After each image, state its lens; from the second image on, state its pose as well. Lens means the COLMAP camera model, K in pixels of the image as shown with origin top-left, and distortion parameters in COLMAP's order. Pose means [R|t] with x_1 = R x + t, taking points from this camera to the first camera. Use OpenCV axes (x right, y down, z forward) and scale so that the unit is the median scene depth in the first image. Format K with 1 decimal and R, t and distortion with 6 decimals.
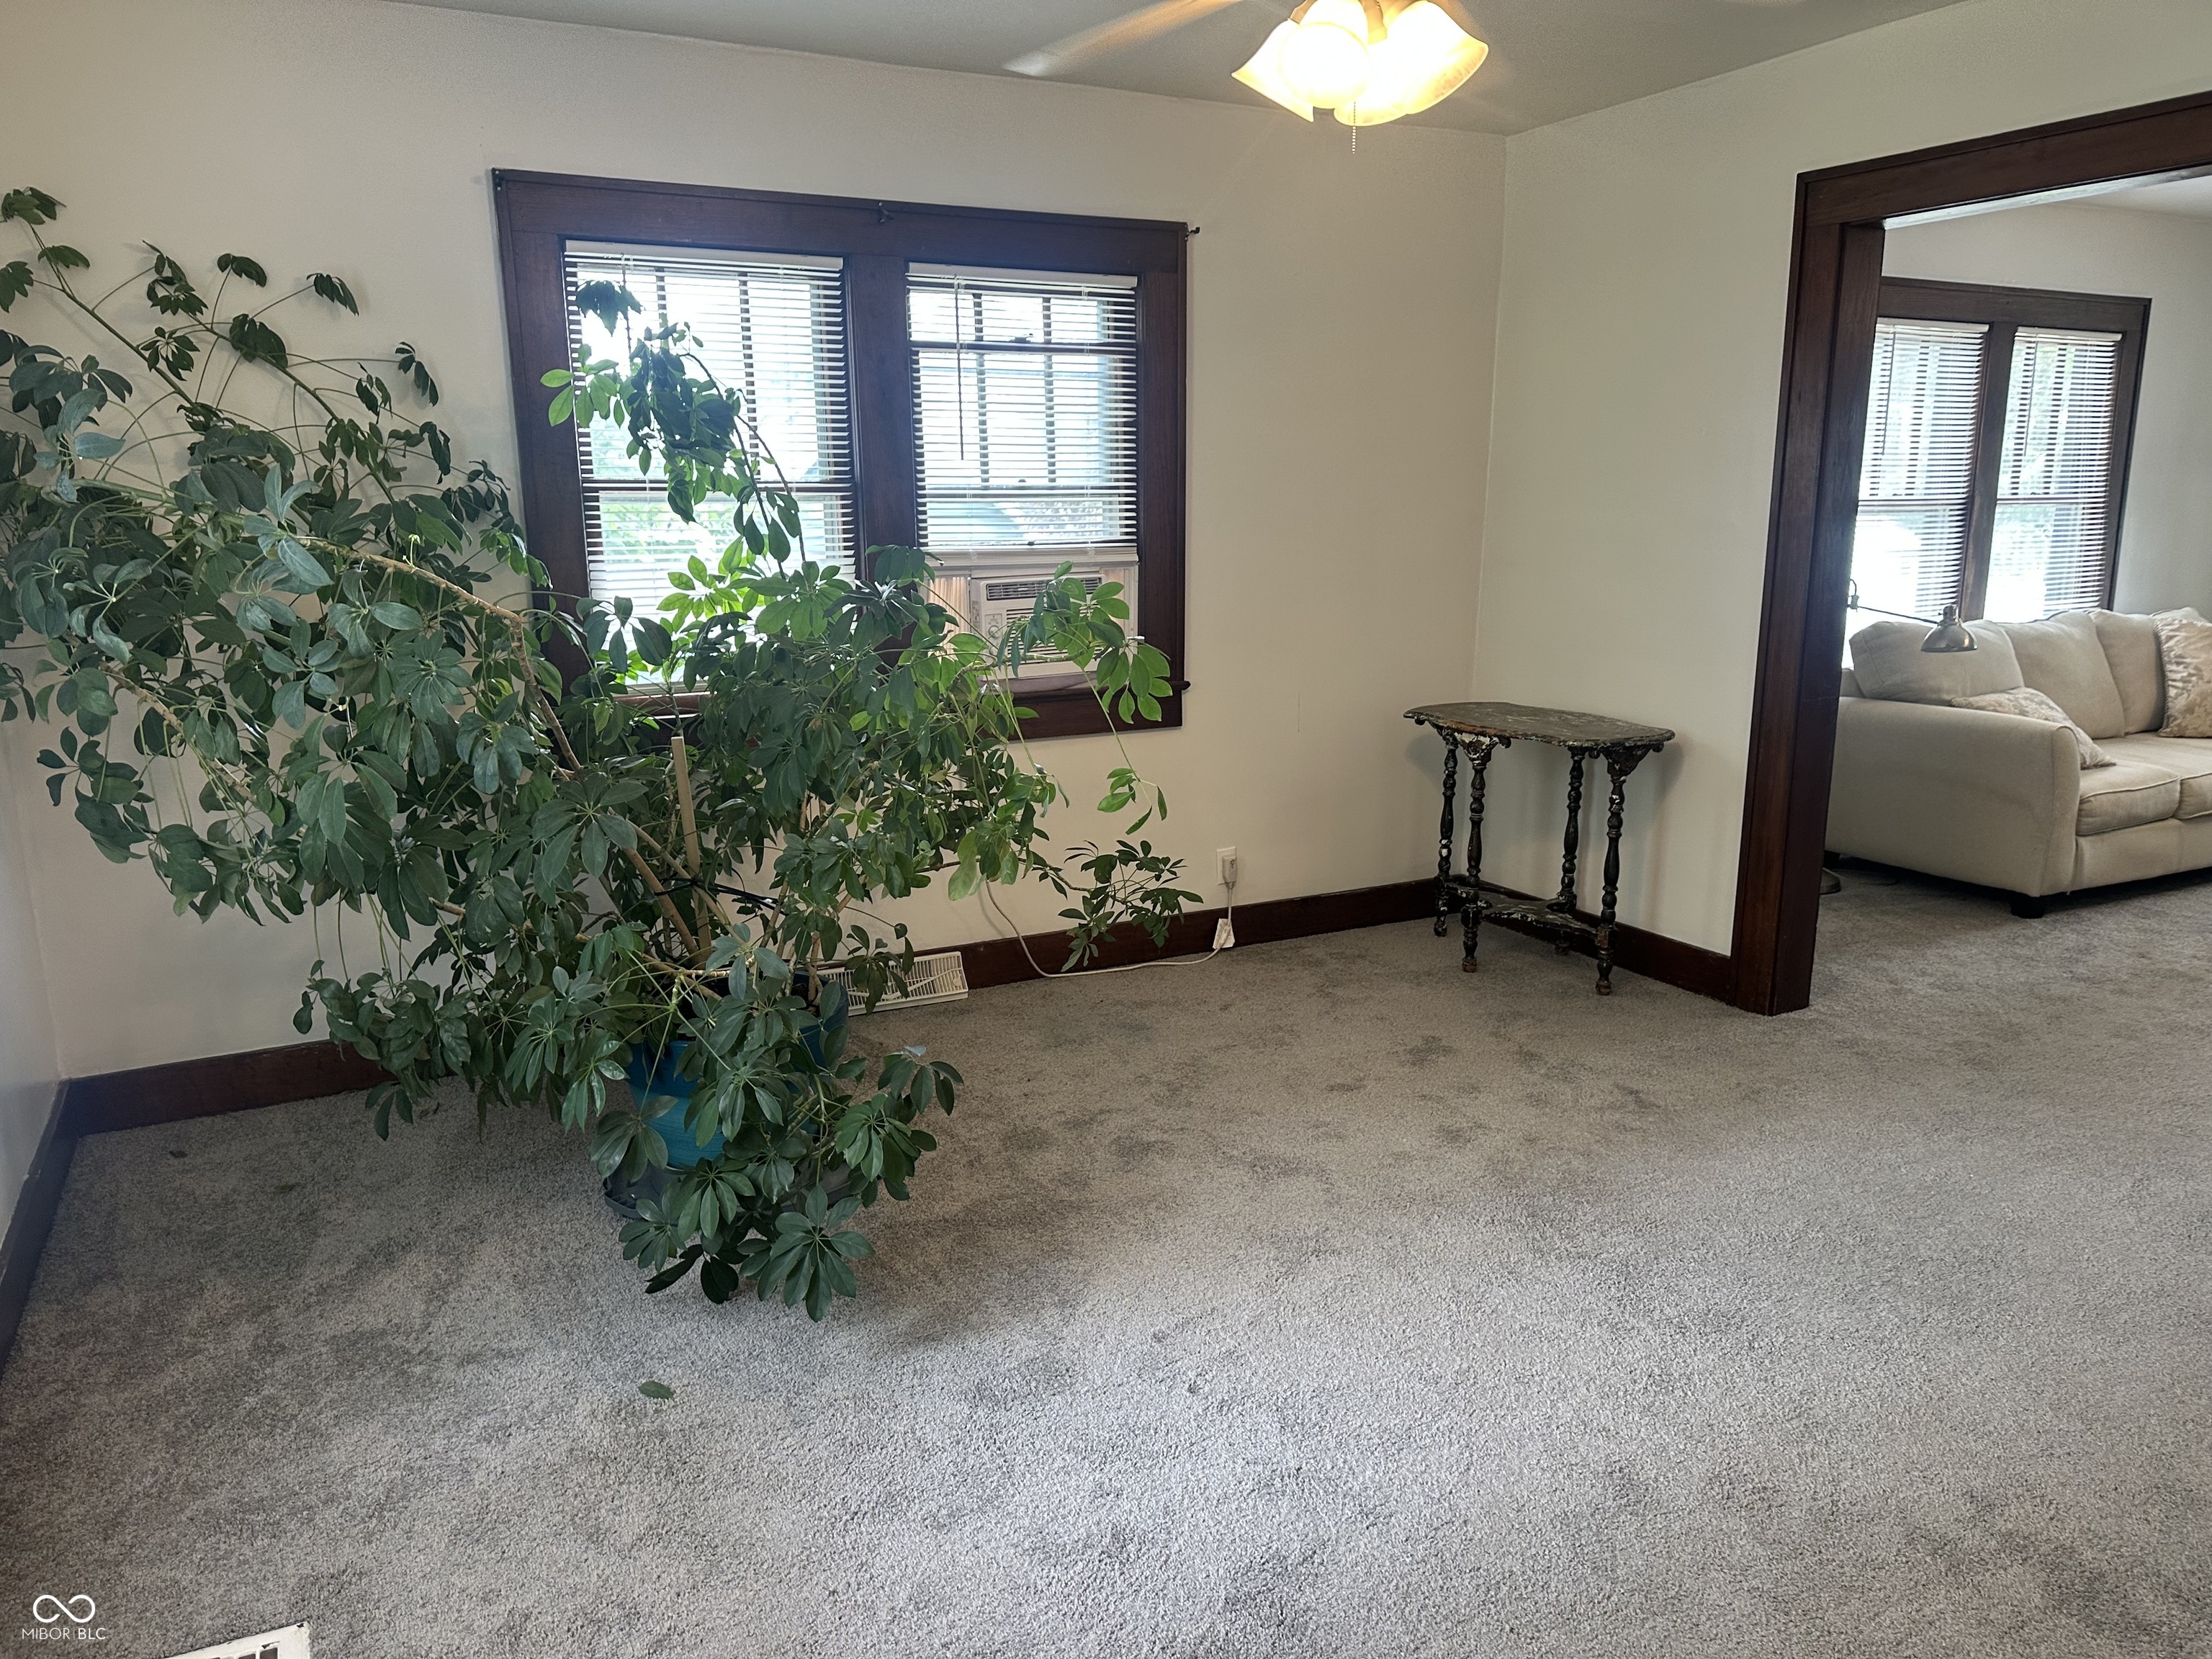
lens RADIAL K [[1563.8, 0, 1106.0], [0, 1563.8, 829.5], [0, 0, 1]] dist [0.001997, -0.002382]
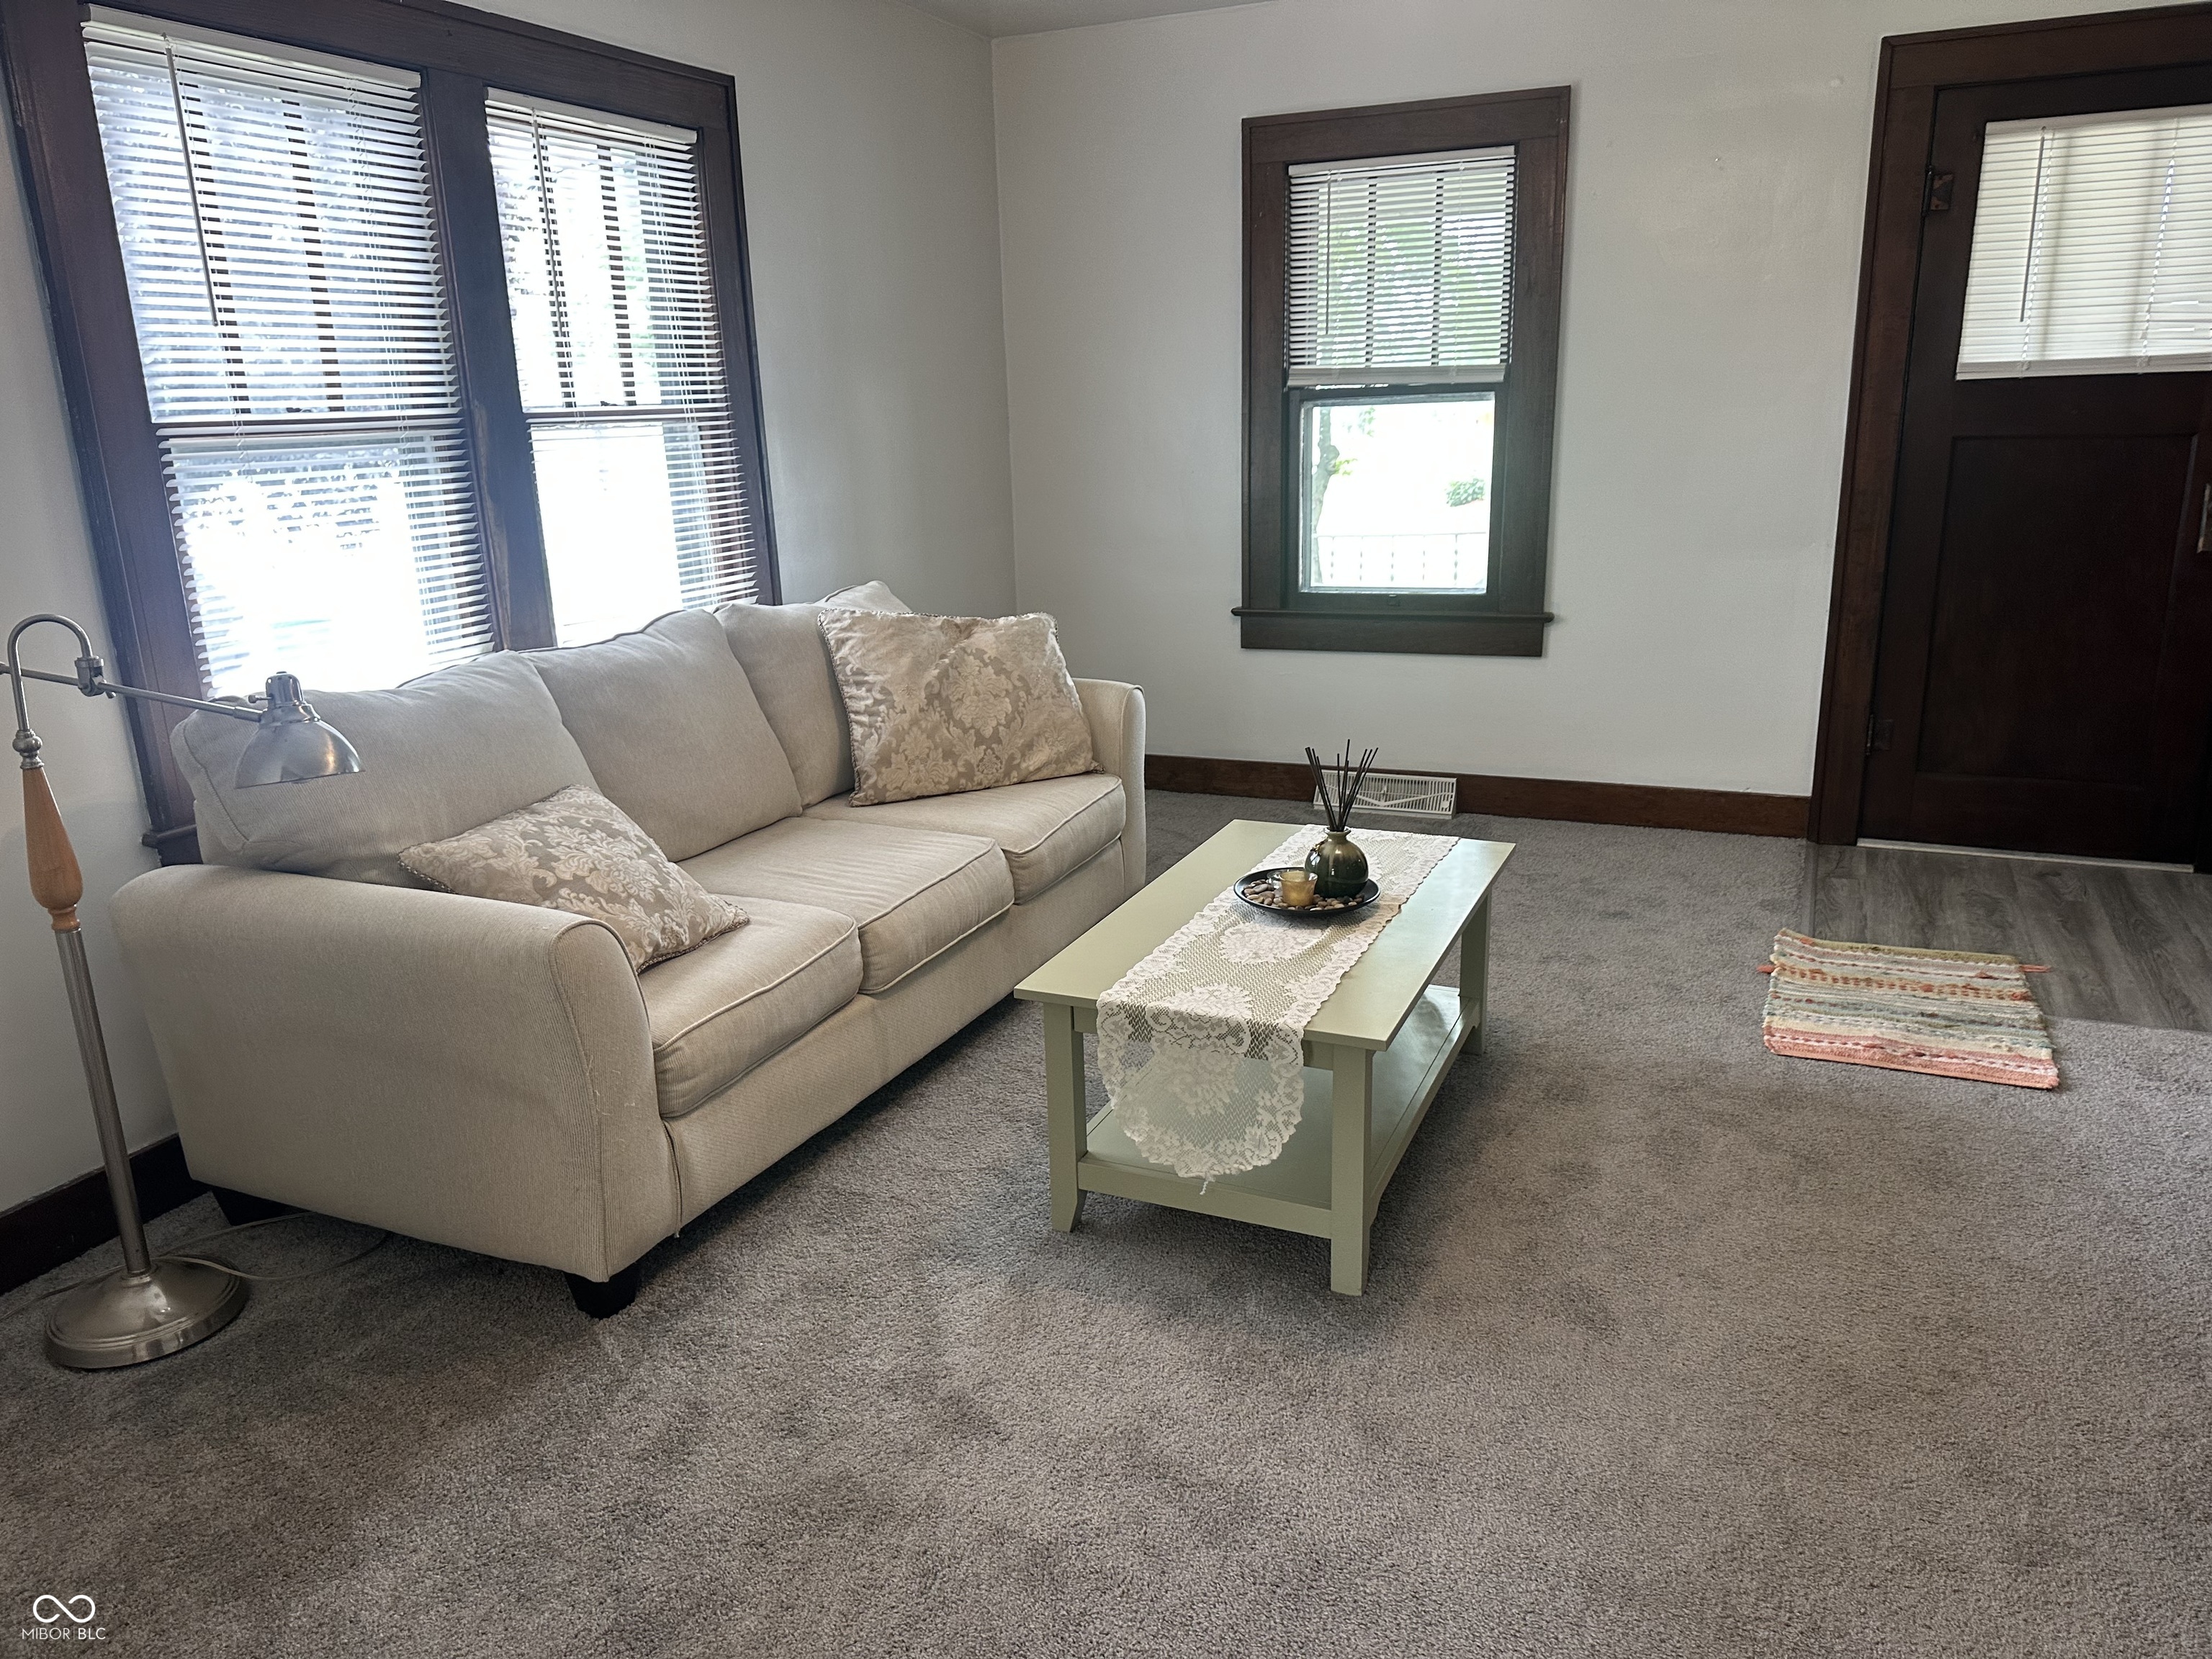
lens RADIAL K [[1563.8, 0, 1106.0], [0, 1563.8, 829.5], [0, 0, 1]] dist [0.001997, -0.002382]
pose [[0.788087, -0.176358, 0.589761, 0.454321], [0.150307, 0.984212, 0.093459, -0.107107], [-0.596932, 0.014991, 0.802152, 0.528064]]
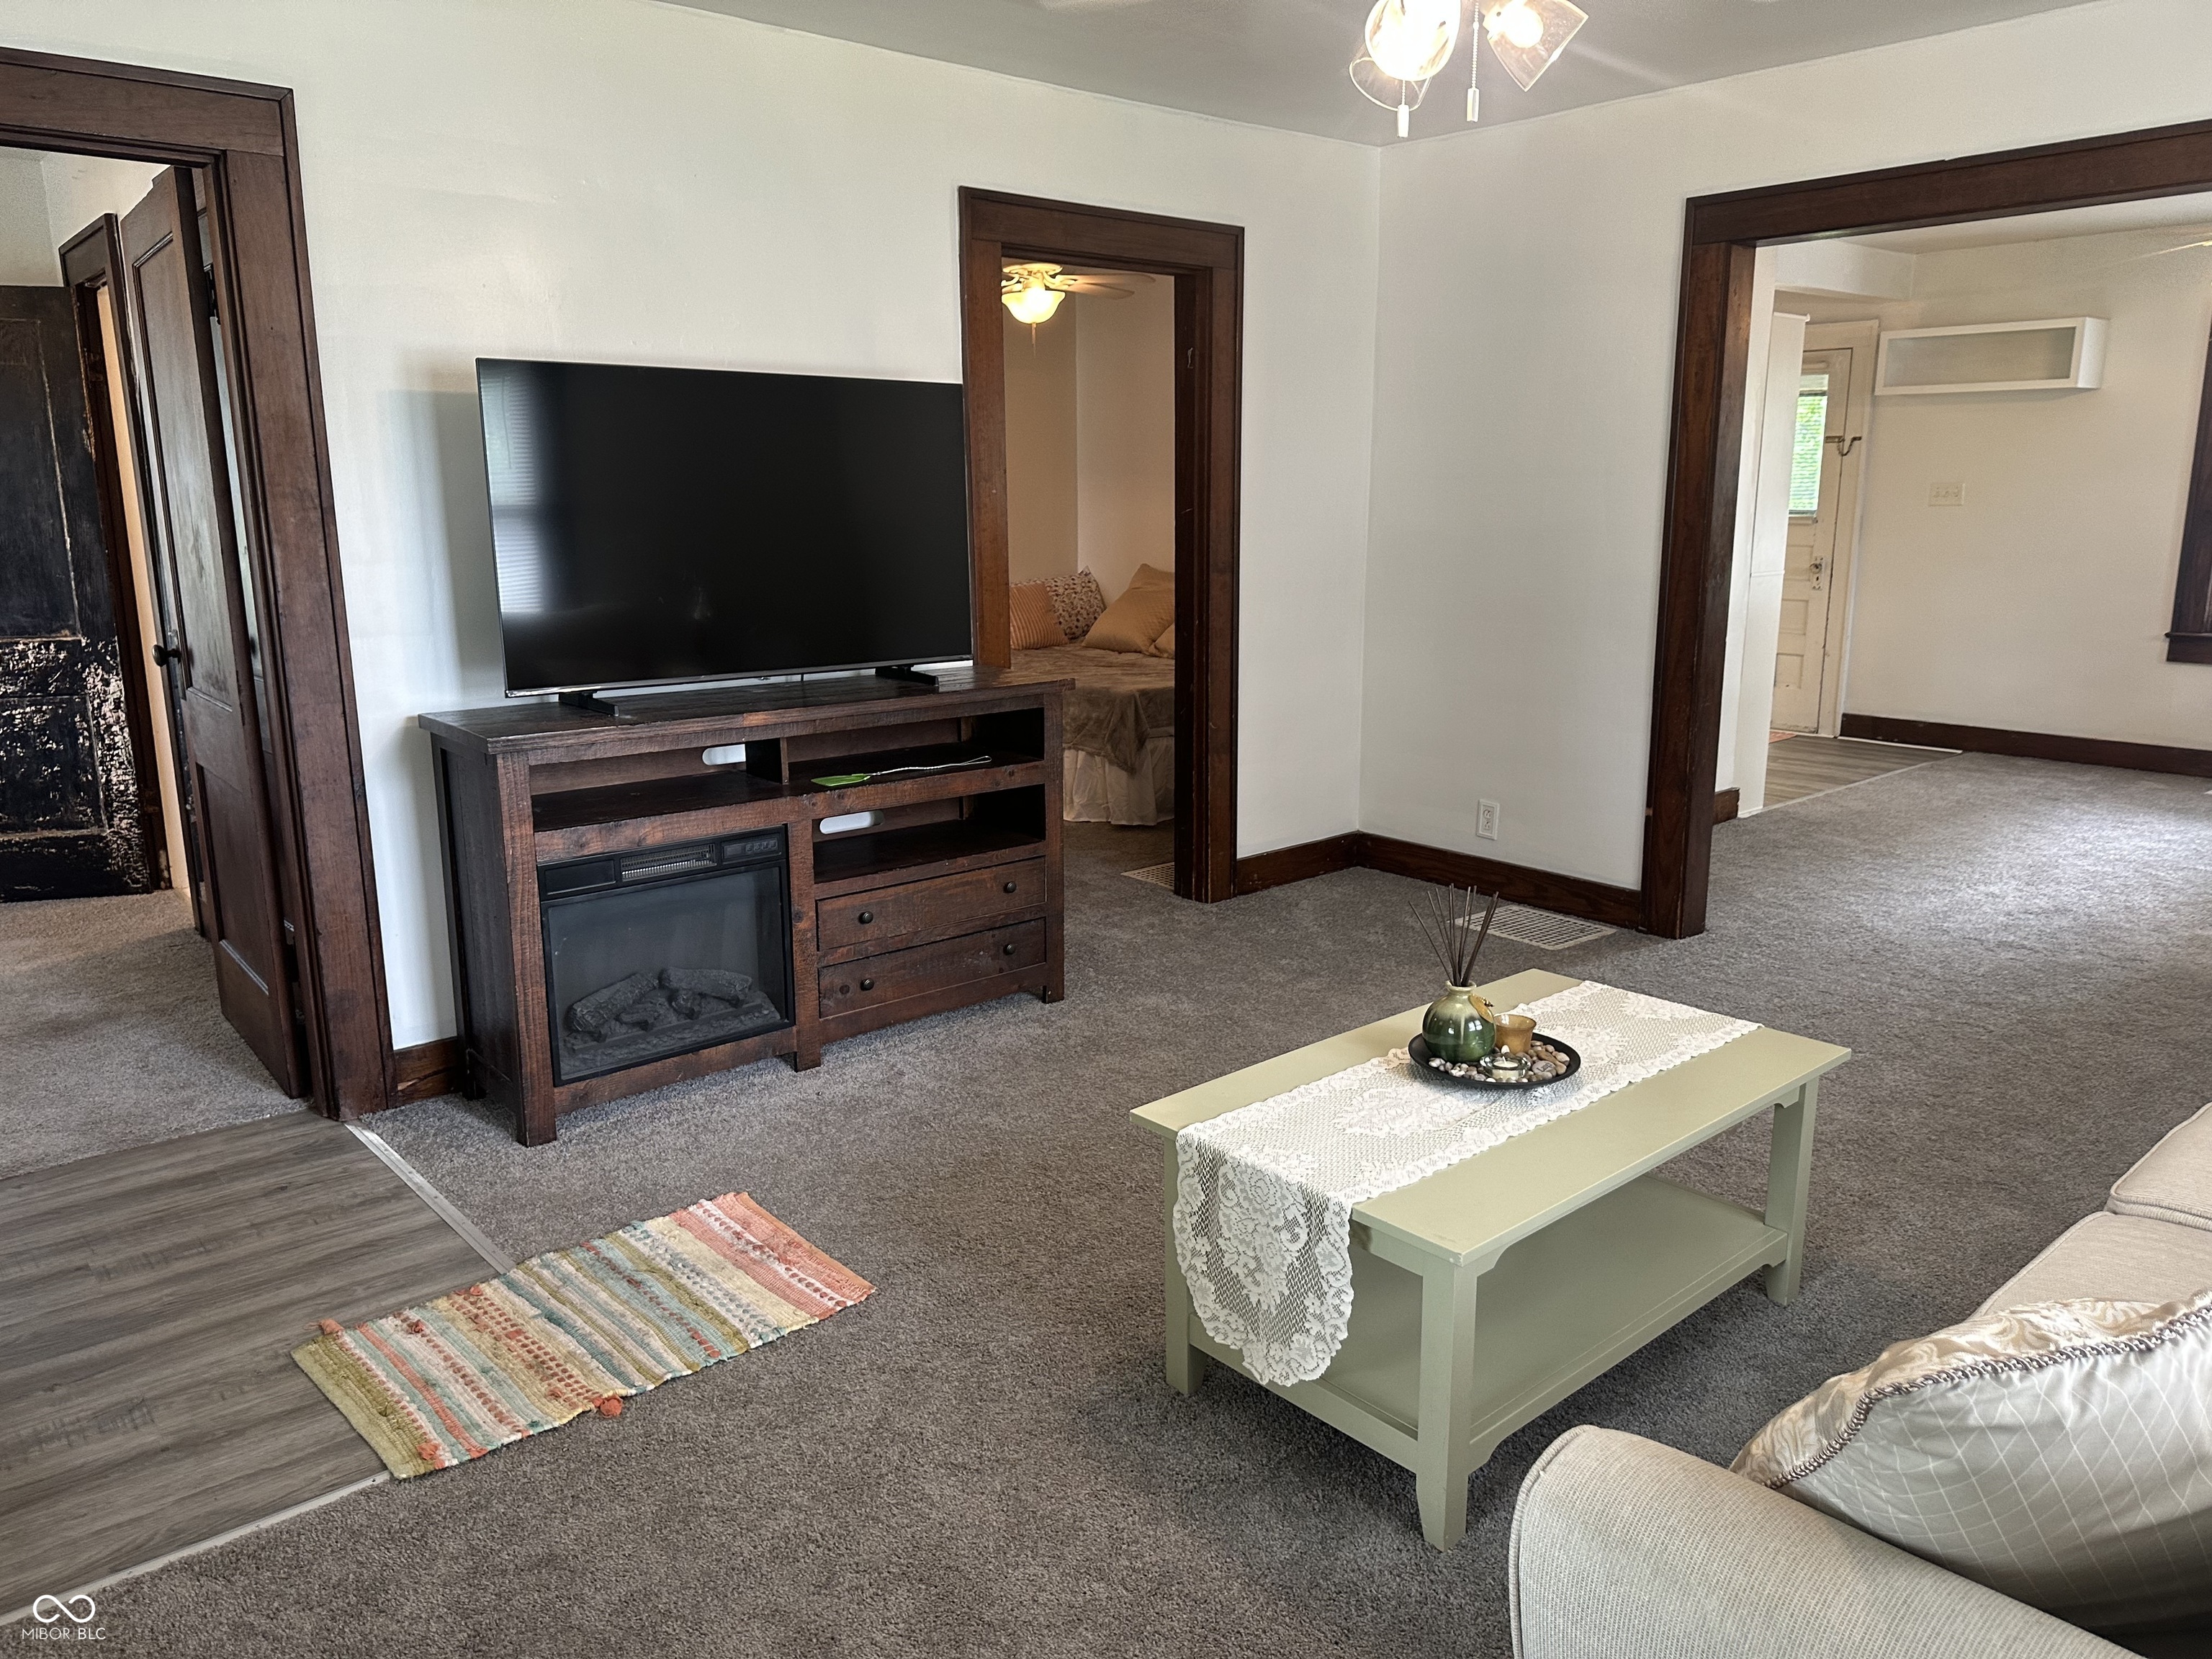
lens RADIAL K [[1563.8, 0, 1106.0], [0, 1563.8, 829.5], [0, 0, 1]] dist [0.001997, -0.002382]
pose [[-0.971610, 0.068909, -0.226330, 0.874697], [-0.030702, 0.911831, 0.409417, -0.231488], [0.234587, 0.404742, -0.883828, 1.068918]]
